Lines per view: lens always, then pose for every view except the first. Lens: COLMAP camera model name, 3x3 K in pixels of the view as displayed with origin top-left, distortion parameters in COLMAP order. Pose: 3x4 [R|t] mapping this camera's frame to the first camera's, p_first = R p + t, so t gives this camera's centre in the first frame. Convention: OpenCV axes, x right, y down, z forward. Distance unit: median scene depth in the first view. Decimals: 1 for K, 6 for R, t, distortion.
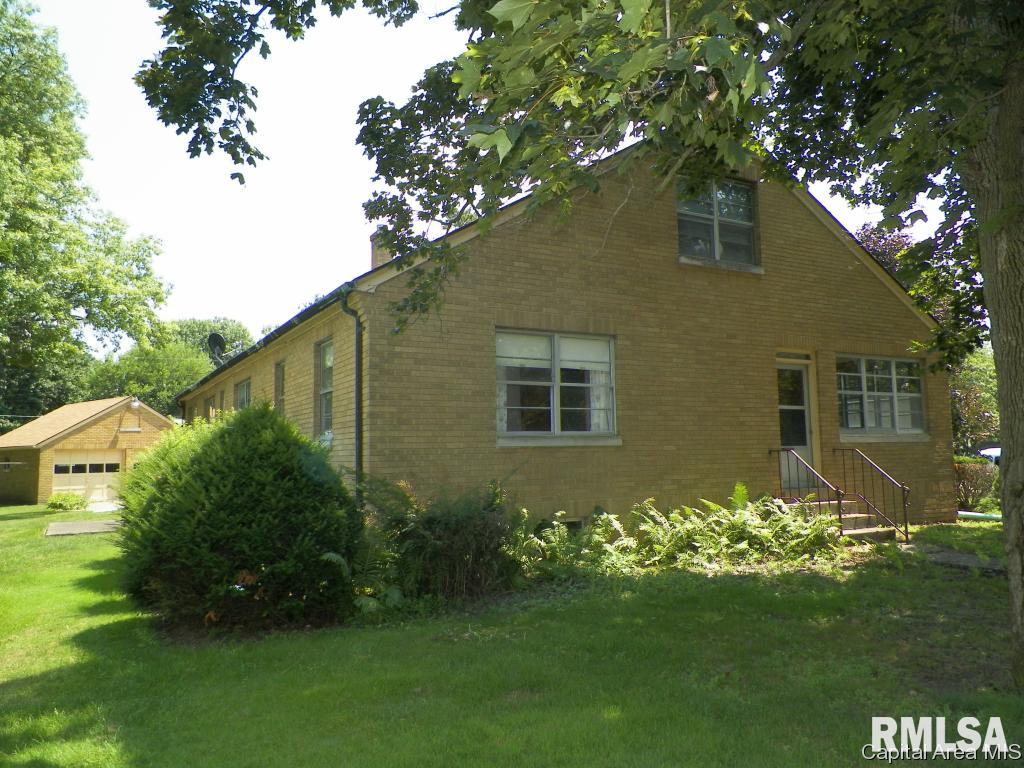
lens RADIAL K [[771.1, 0, 512.8], [0, 771.1, 383.1], [0, 0, 1]] dist [0.015914, -0.002454]
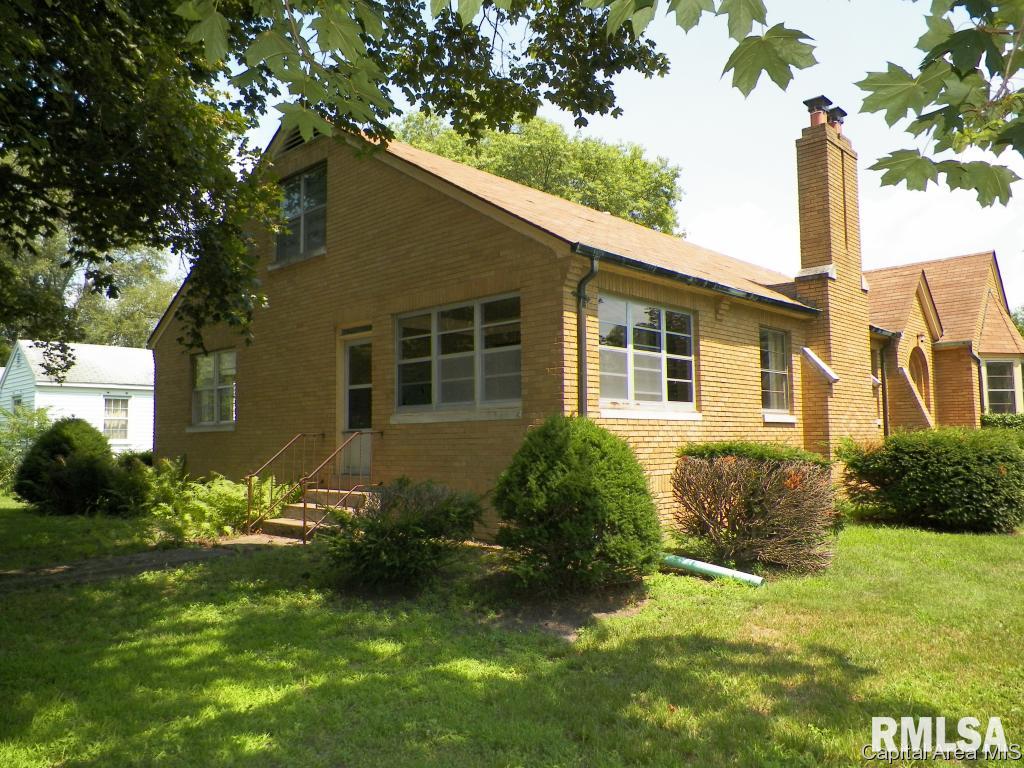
lens RADIAL K [[771.1, 0, 512.1], [0, 771.1, 385.2], [0, 0, 1]] dist [0.015914, -0.002454]
pose [[0.279152, -0.063520, -0.958144, 1.303245], [0.088029, 0.995301, -0.040336, 0.084105], [0.956203, -0.073085, 0.283432, 0.931169]]
